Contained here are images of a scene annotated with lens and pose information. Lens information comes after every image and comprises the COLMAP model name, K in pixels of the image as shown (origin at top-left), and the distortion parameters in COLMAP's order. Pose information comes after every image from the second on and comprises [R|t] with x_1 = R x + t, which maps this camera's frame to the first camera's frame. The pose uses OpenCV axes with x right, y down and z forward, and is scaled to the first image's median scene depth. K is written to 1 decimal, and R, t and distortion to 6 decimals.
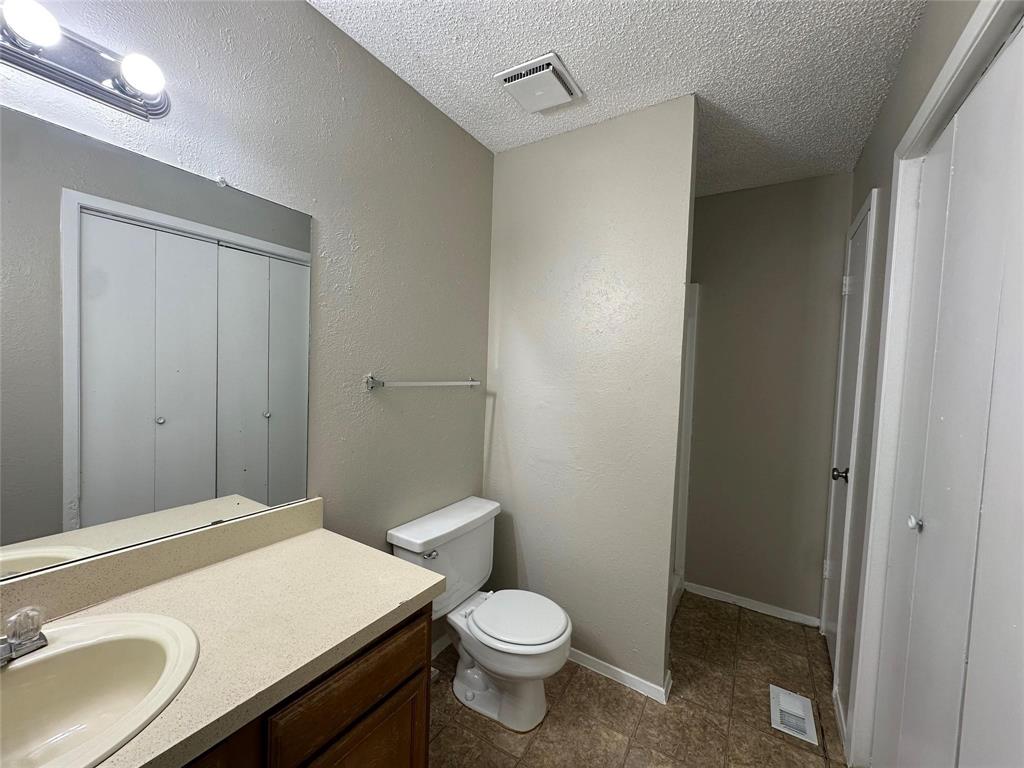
lens RADIAL K [[357.2, 0, 535.2], [0, 357.2, 381.4], [0, 0, 1]] dist [-0.011005, -0.000039]
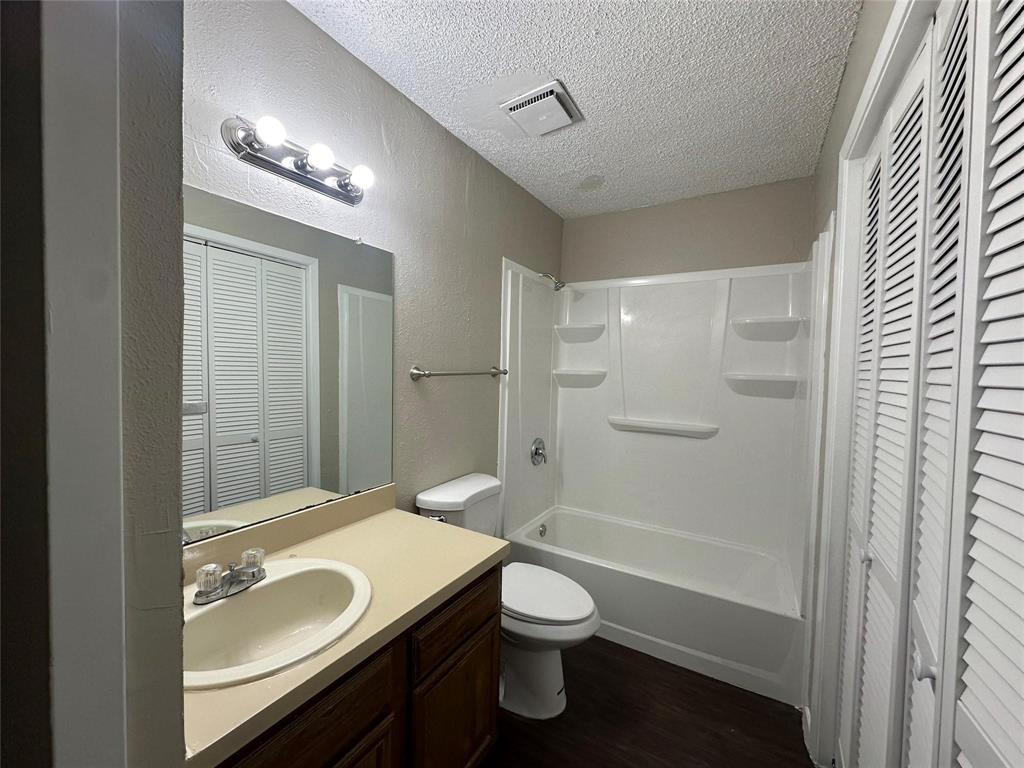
lens RADIAL K [[410.5, 0, 512.0], [0, 410.5, 384.0], [0, 0, 1]] dist [0.000871, -0.000036]
pose [[0.998222, -0.021937, 0.055427, -0.242694], [0.022692, 0.999657, -0.013036, 0.021191], [-0.055122, 0.014271, 0.998378, -0.326842]]
